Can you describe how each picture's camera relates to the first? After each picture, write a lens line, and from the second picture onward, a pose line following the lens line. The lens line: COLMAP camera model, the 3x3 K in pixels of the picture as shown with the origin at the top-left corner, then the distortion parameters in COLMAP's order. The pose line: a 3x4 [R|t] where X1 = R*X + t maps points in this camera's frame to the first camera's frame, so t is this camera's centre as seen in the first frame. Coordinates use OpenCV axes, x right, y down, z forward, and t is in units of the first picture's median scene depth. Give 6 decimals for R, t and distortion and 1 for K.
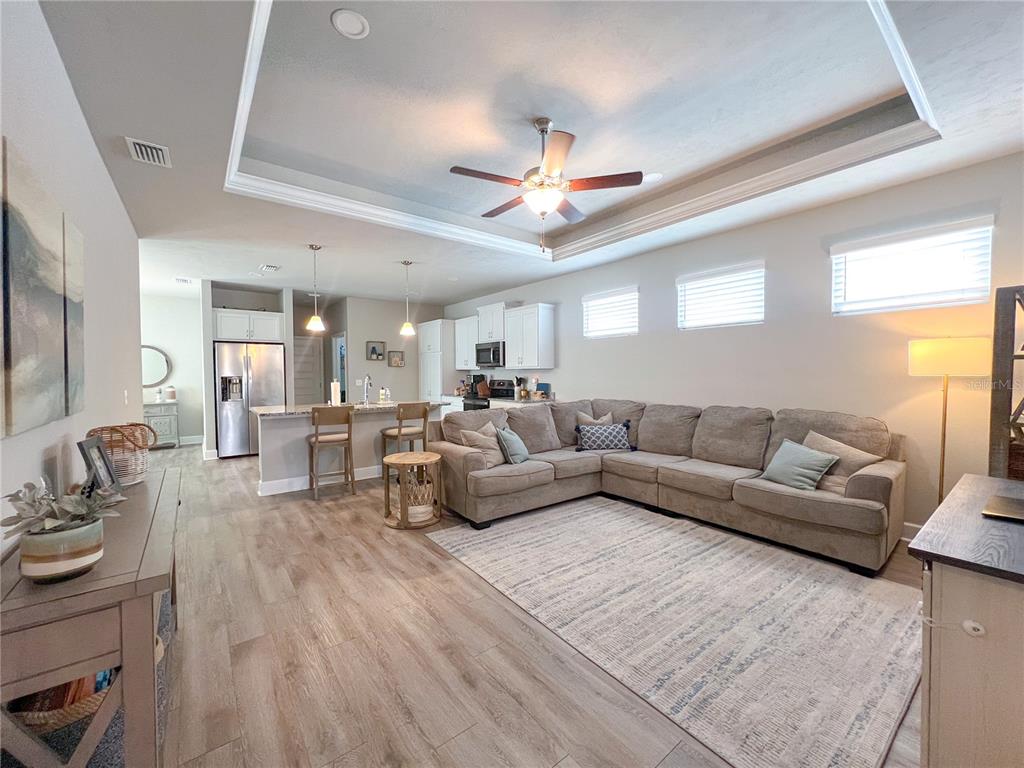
lens RADIAL K [[410.6, 0, 509.9], [0, 410.6, 382.4], [0, 0, 1]] dist [0.004505, 0.000508]
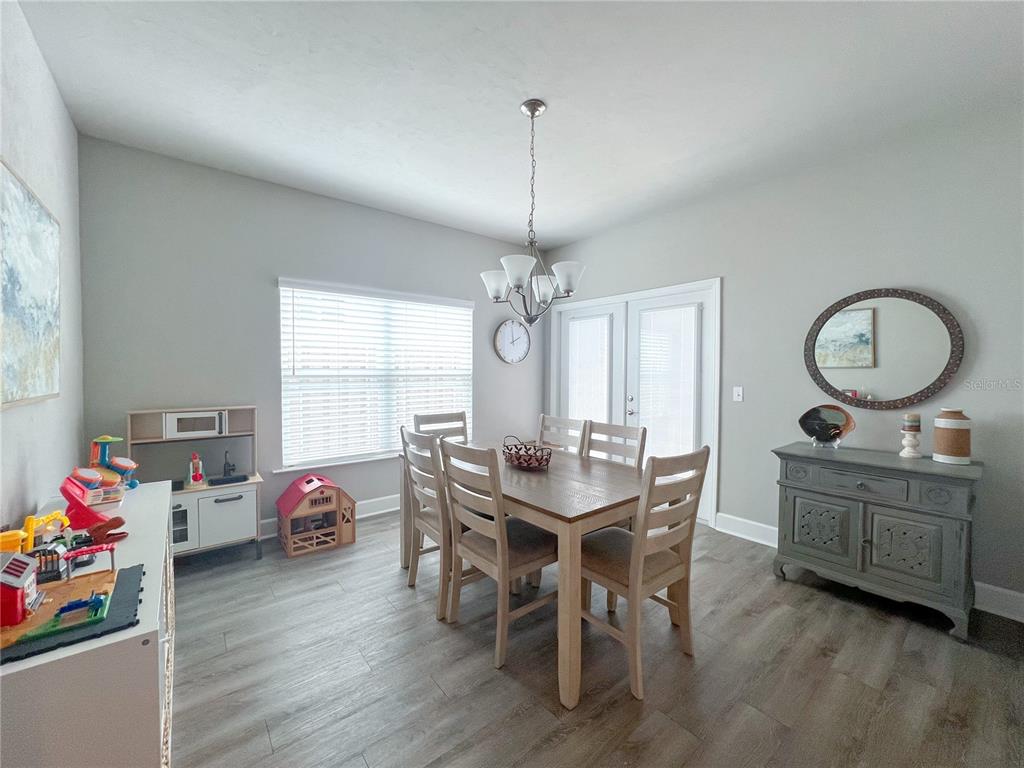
lens RADIAL K [[409.6, 0, 510.2], [0, 409.6, 384.7], [0, 0, 1]] dist [0.000874, 0.000099]
pose [[0.030725, 0.034135, -0.998945, -0.596120], [-0.035082, 0.998838, 0.033052, -0.010483], [0.998912, 0.034029, 0.031887, 0.742723]]
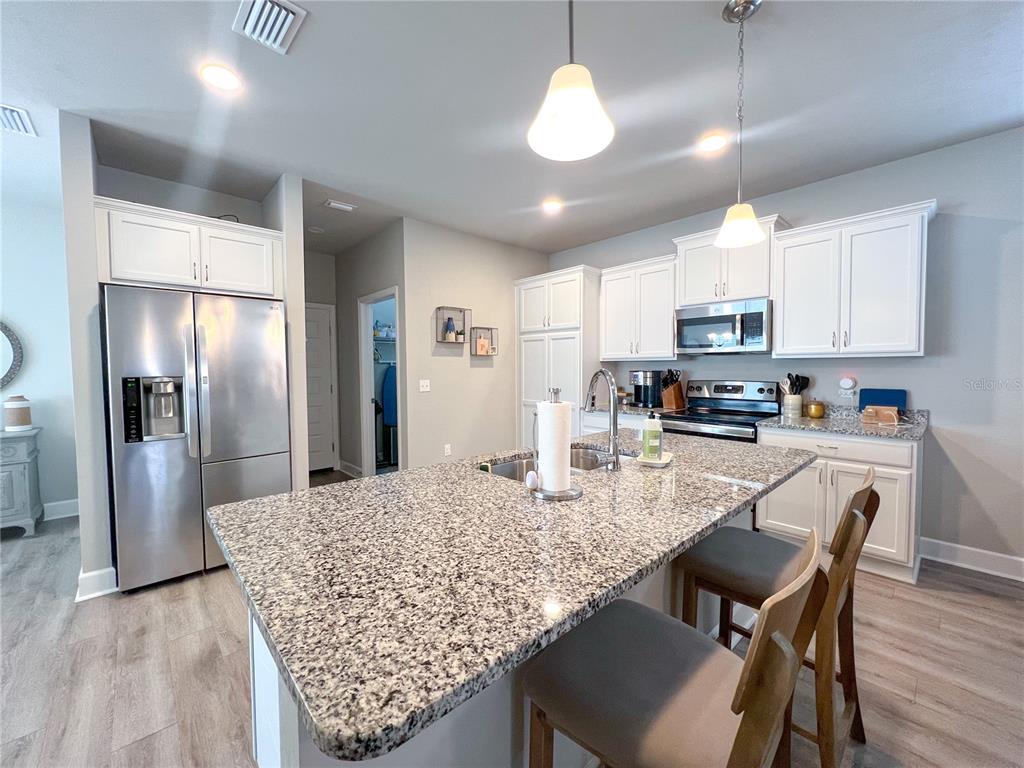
lens RADIAL K [[410.6, 0, 511.1], [0, 410.6, 382.5], [0, 0, 1]] dist [0.004505, 0.000508]
pose [[0.996255, -0.004799, 0.086326, -0.356234], [0.003750, 0.999917, 0.012311, -0.011367], [-0.086378, -0.011941, 0.996191, 0.555460]]
